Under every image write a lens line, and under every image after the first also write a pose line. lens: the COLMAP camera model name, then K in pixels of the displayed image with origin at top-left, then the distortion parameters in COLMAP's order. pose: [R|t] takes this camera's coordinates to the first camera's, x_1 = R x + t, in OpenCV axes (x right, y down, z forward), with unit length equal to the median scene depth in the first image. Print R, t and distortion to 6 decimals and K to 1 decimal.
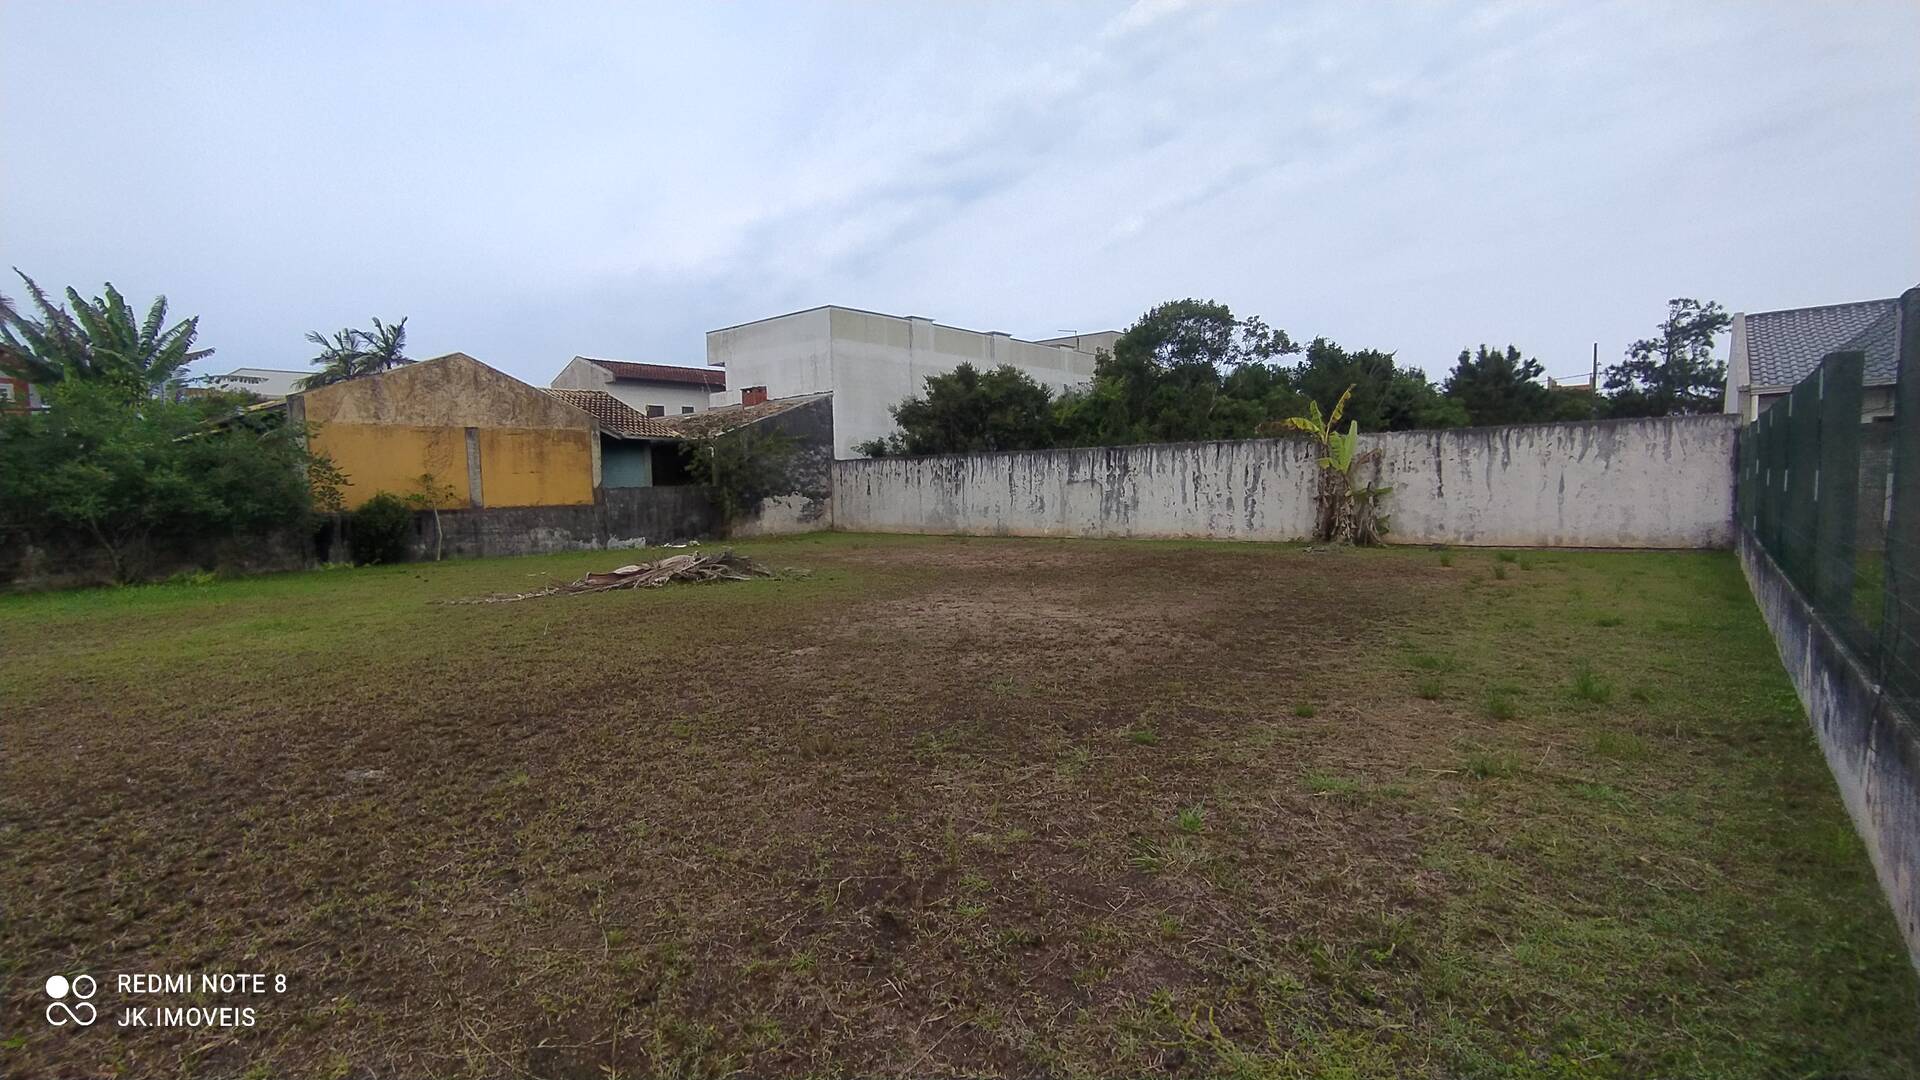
lens RADIAL K [[903.5, 0, 963.3], [0, 903.5, 541.3], [0, 0, 1]] dist [-0.025821, 0.022669]
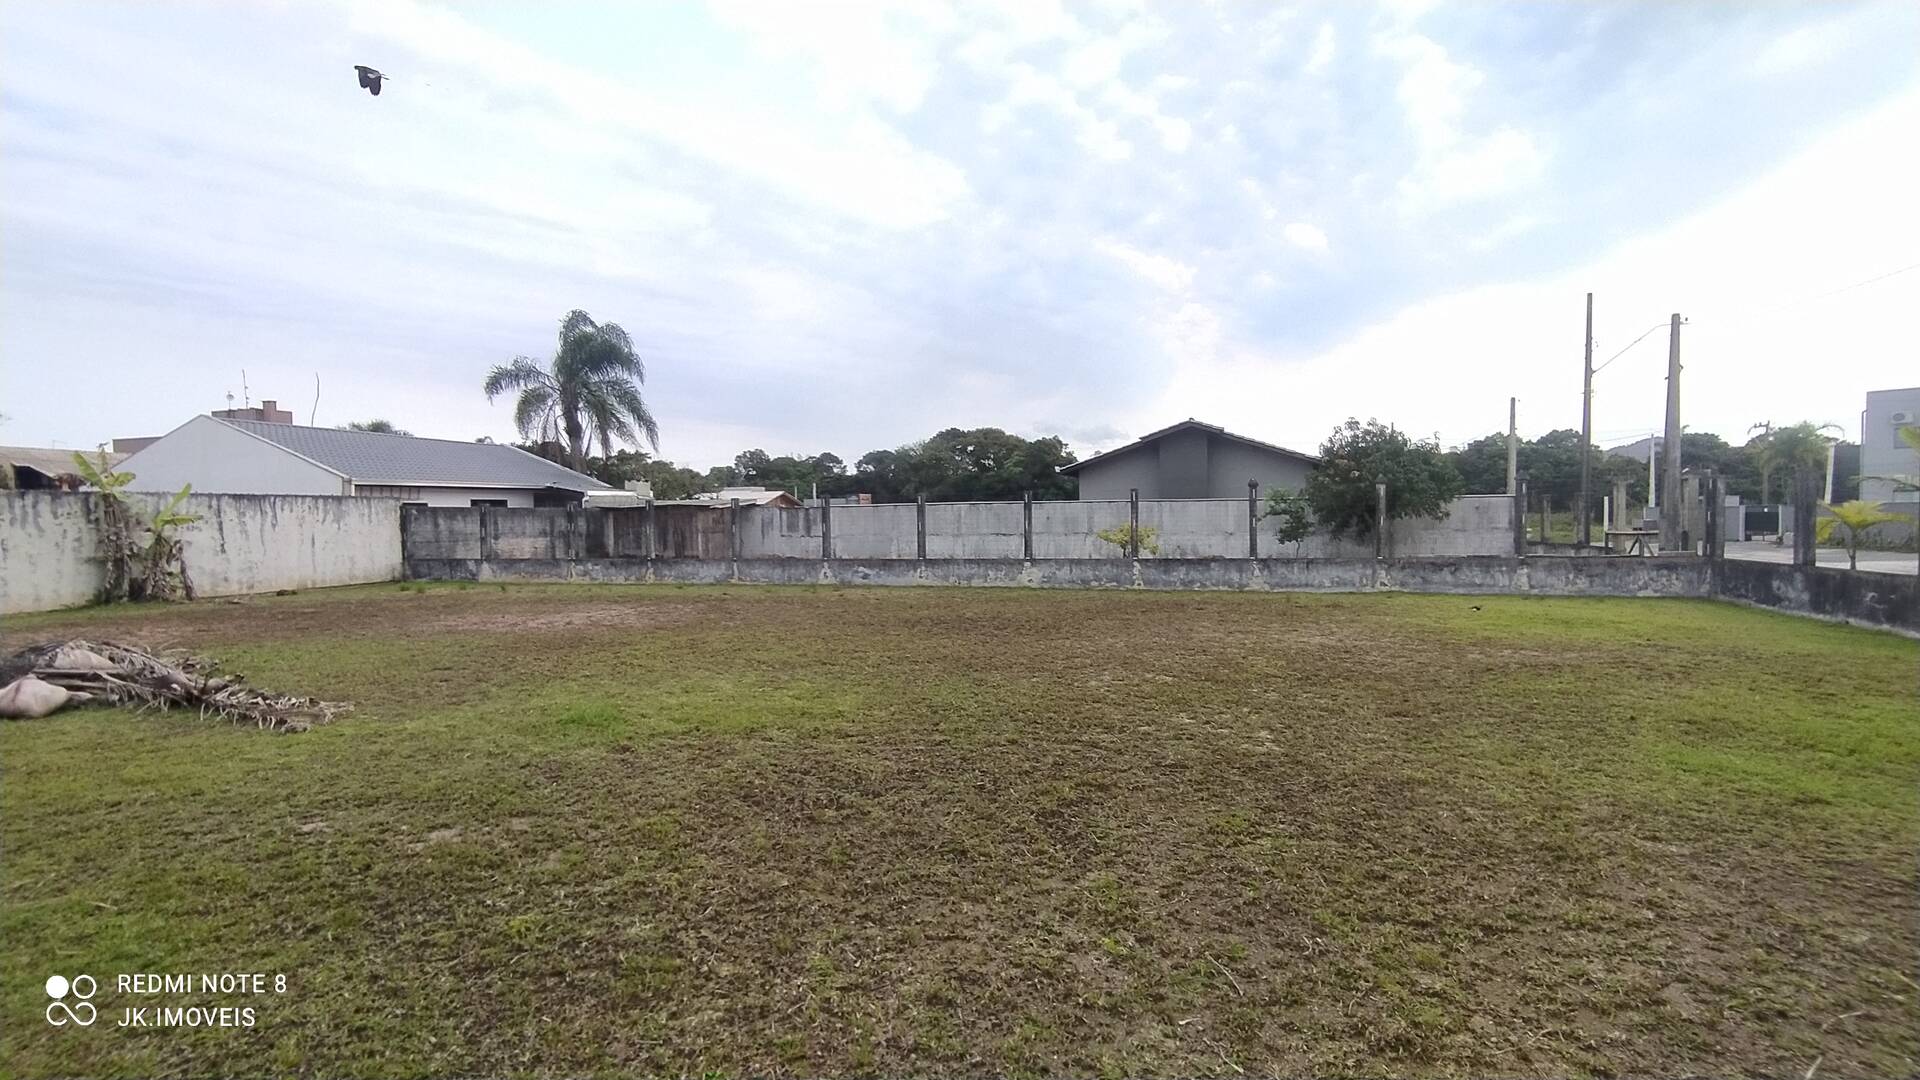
lens RADIAL K [[897.3, 0, 947.2], [0, 897.3, 542.4], [0, 0, 1]] dist [-0.024751, 0.021153]
pose [[-0.386819, 0.005880, 0.922137, -0.668728], [0.084042, 0.996043, 0.028903, -0.014892], [-0.918318, 0.088679, -0.385782, 0.471242]]
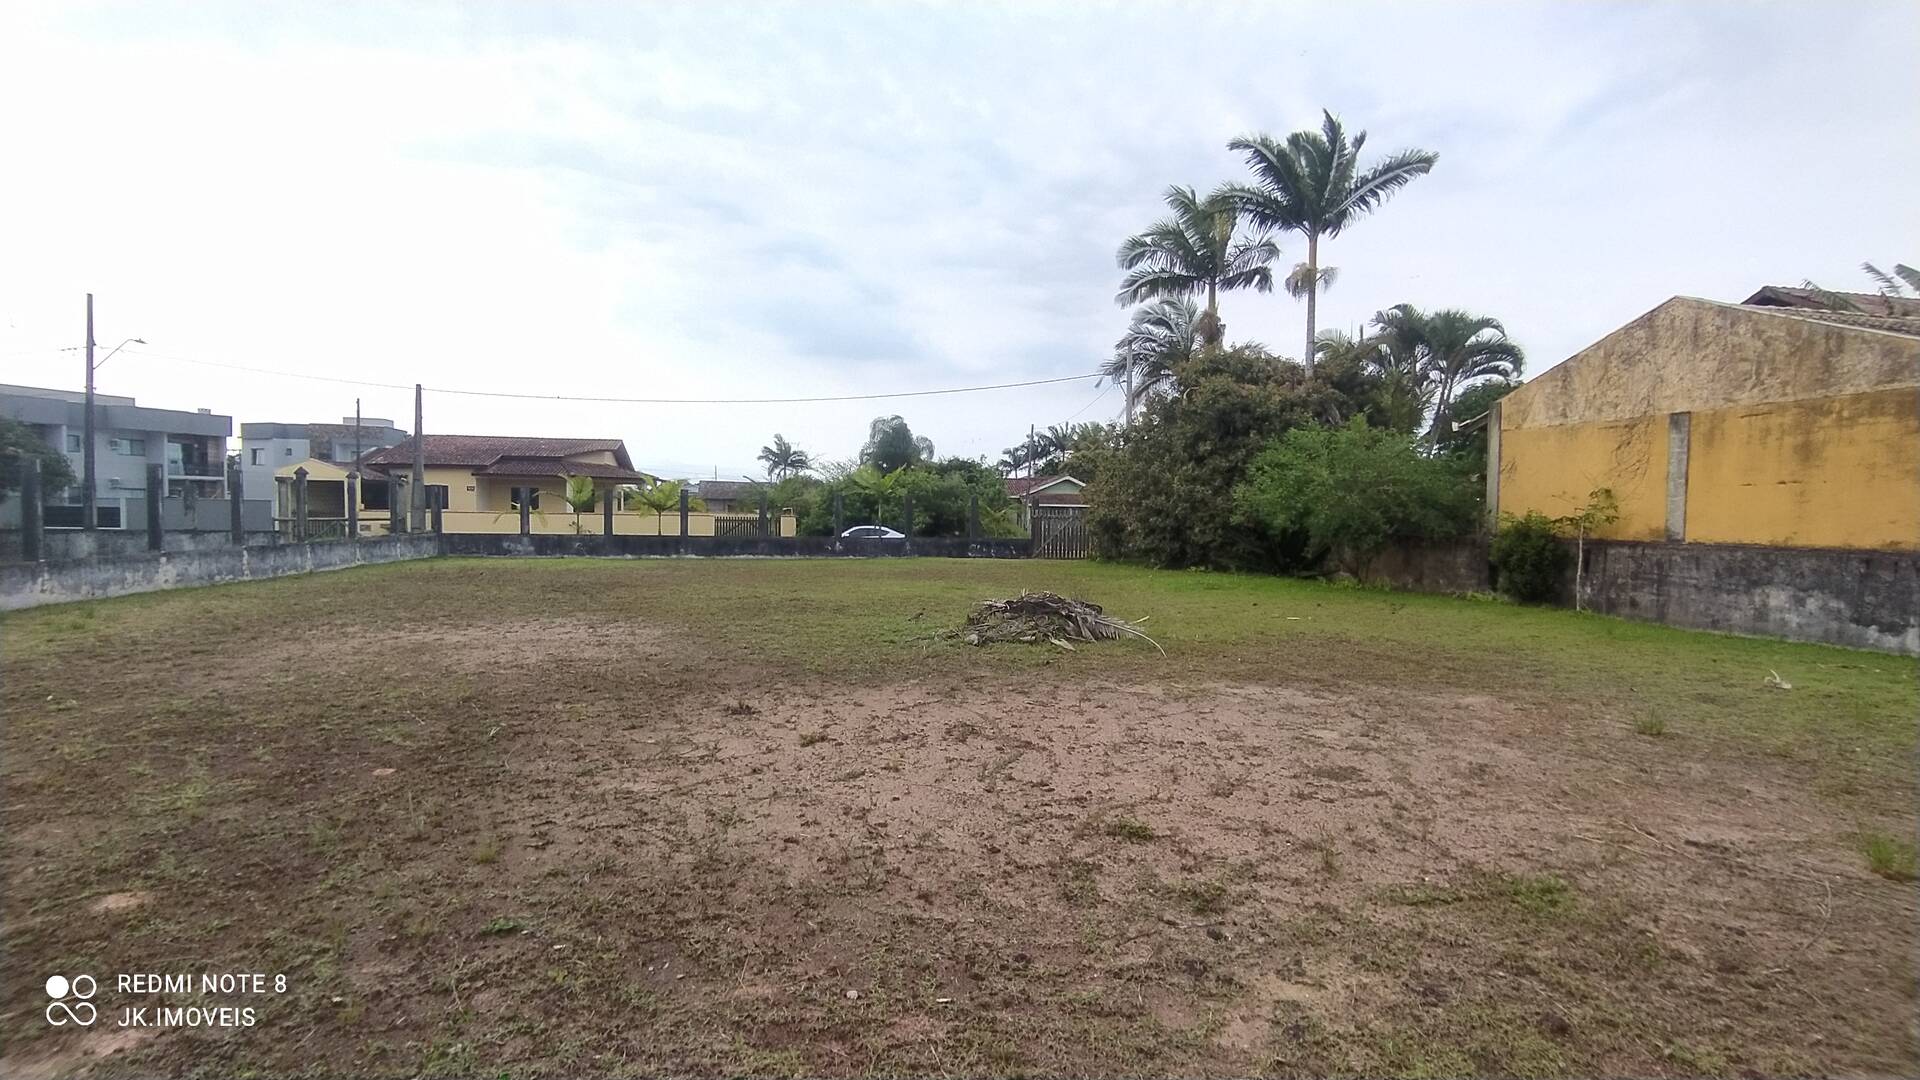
lens RADIAL K [[897.3, 0, 952.2], [0, 897.3, 542.2], [0, 0, 1]] dist [-0.024751, 0.021153]
pose [[-0.621020, 0.042604, -0.782636, 0.231229], [-0.050455, 0.994278, 0.094161, -0.063815], [0.782169, 0.097964, -0.615317, 0.902406]]
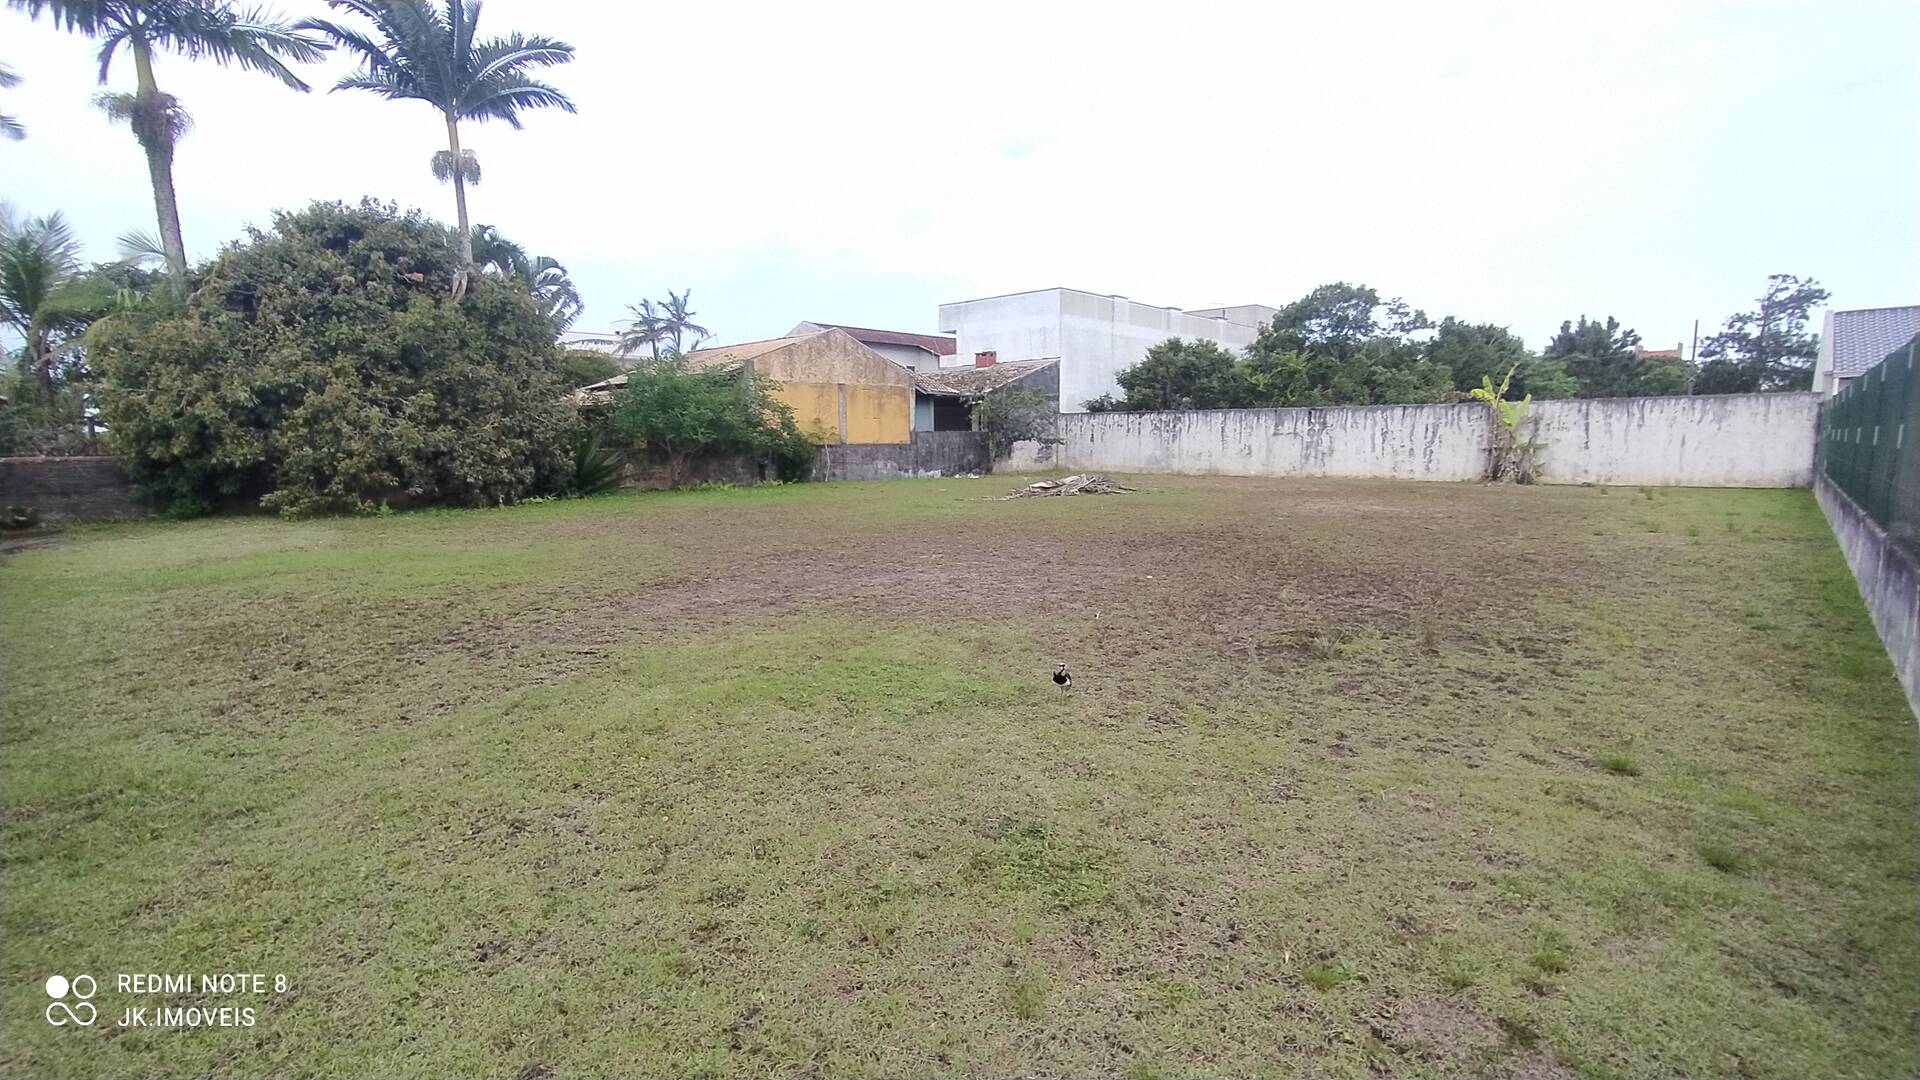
lens RADIAL K [[897.3, 0, 968.0], [0, 897.3, 532.3], [0, 0, 1]] dist [-0.024751, 0.021153]
pose [[0.998371, 0.024272, -0.051631, -0.257258], [-0.022080, 0.998848, 0.042600, 0.030758], [0.052605, -0.041391, 0.997757, -0.310014]]
